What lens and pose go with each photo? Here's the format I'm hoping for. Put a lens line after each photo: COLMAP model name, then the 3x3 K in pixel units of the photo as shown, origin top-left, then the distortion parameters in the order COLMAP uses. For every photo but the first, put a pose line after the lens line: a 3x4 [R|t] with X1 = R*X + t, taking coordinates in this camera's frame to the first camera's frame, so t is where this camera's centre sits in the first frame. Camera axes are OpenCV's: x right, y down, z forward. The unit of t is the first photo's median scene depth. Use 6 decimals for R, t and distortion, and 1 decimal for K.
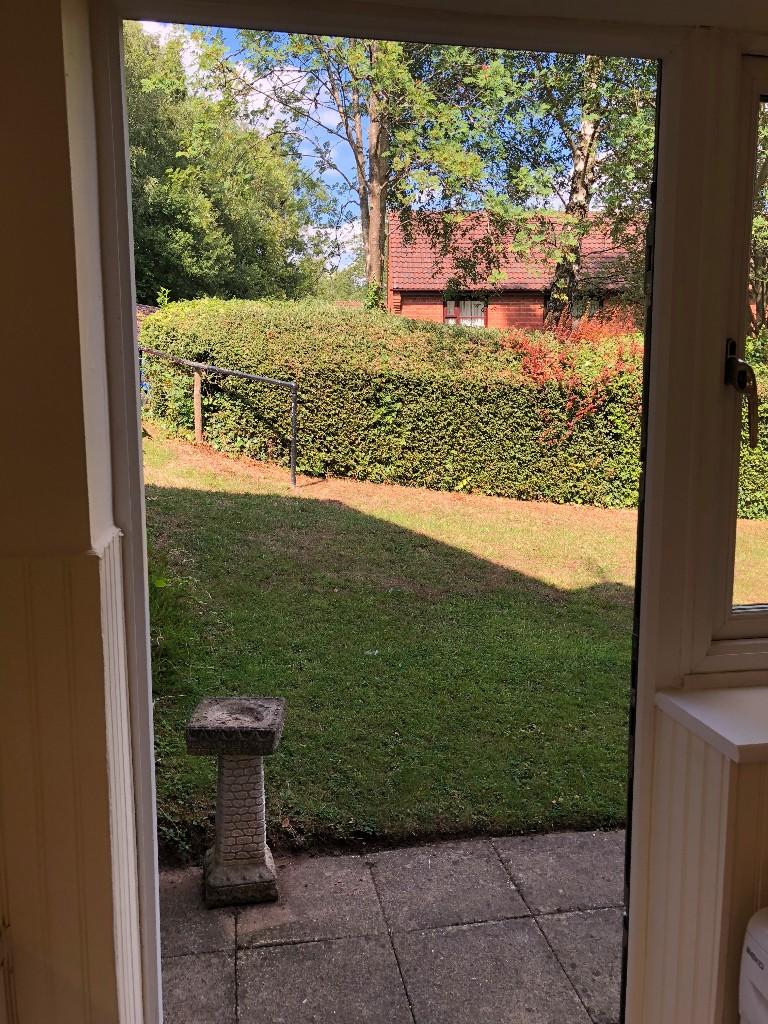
lens RADIAL K [[834.8, 0, 377.8], [0, 834.8, 517.9], [0, 0, 1]] dist [0.015075, -0.012544]
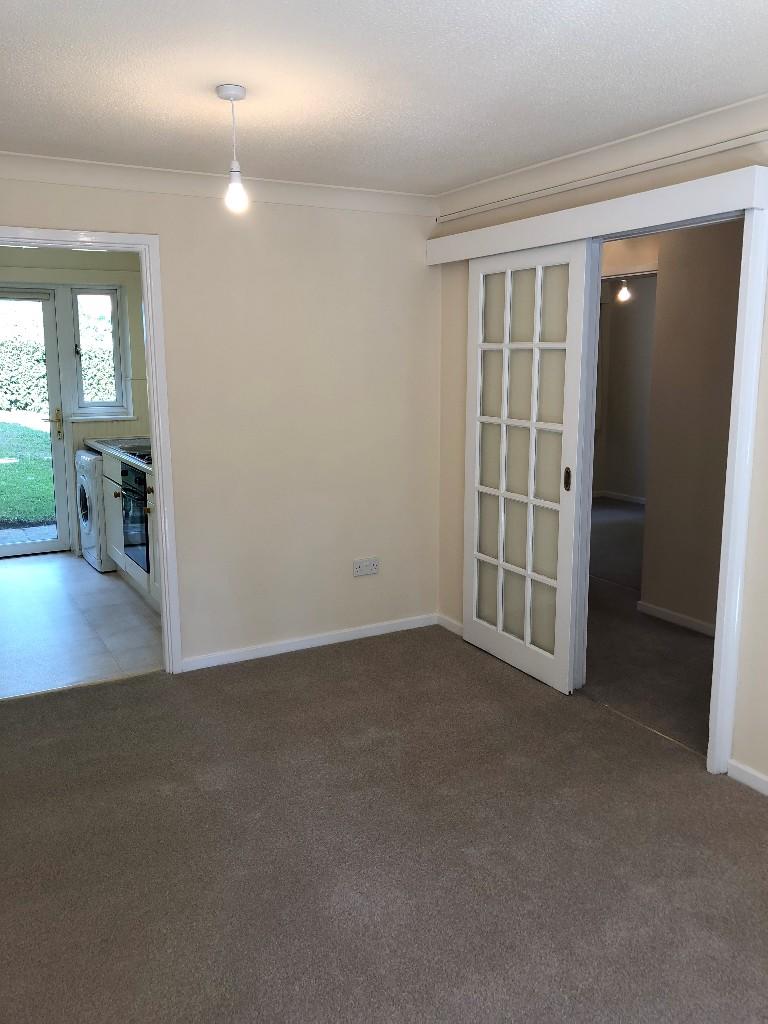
lens RADIAL K [[834.8, 0, 385.7], [0, 834.8, 502.1], [0, 0, 1]] dist [0.015075, -0.012544]
pose [[0.944620, -0.055537, 0.323432, 0.082891], [0.048066, 0.998361, 0.031048, 0.107306], [-0.324626, -0.013783, 0.945742, -0.704903]]
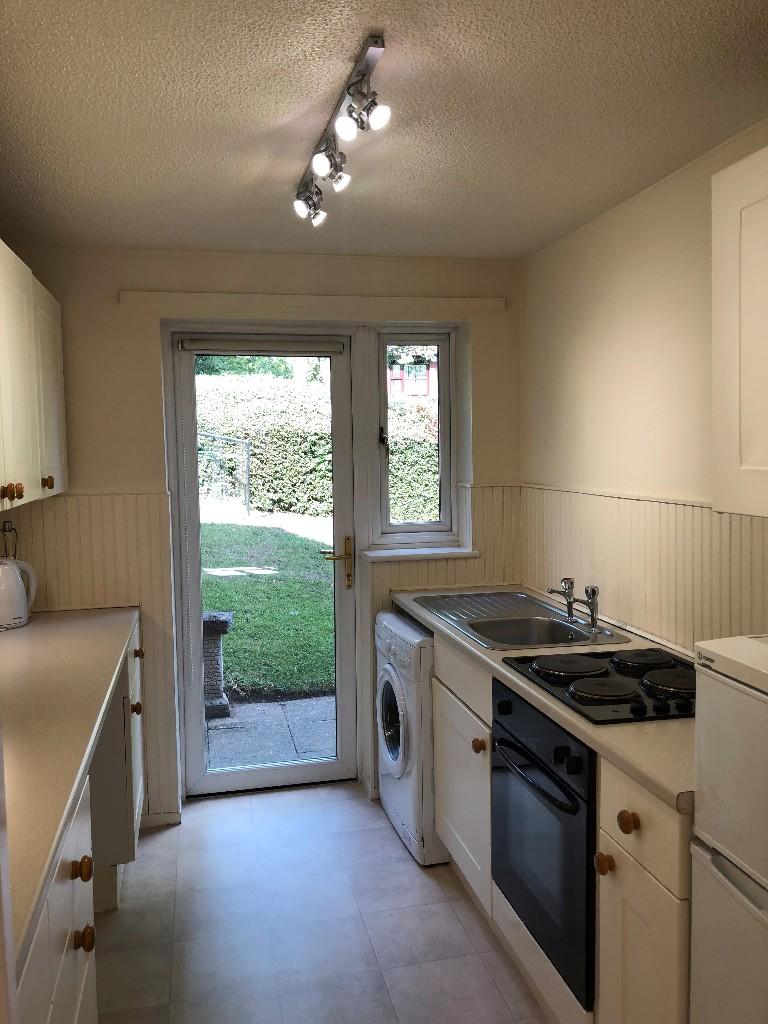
lens RADIAL K [[834.8, 0, 391.9], [0, 834.8, 510.2], [0, 0, 1]] dist [0.015075, -0.012544]
pose [[0.998254, -0.016165, 0.056816, 0.048133], [0.020260, 0.997179, -0.072268, 0.046727], [-0.055487, 0.073293, 0.995766, -0.306896]]
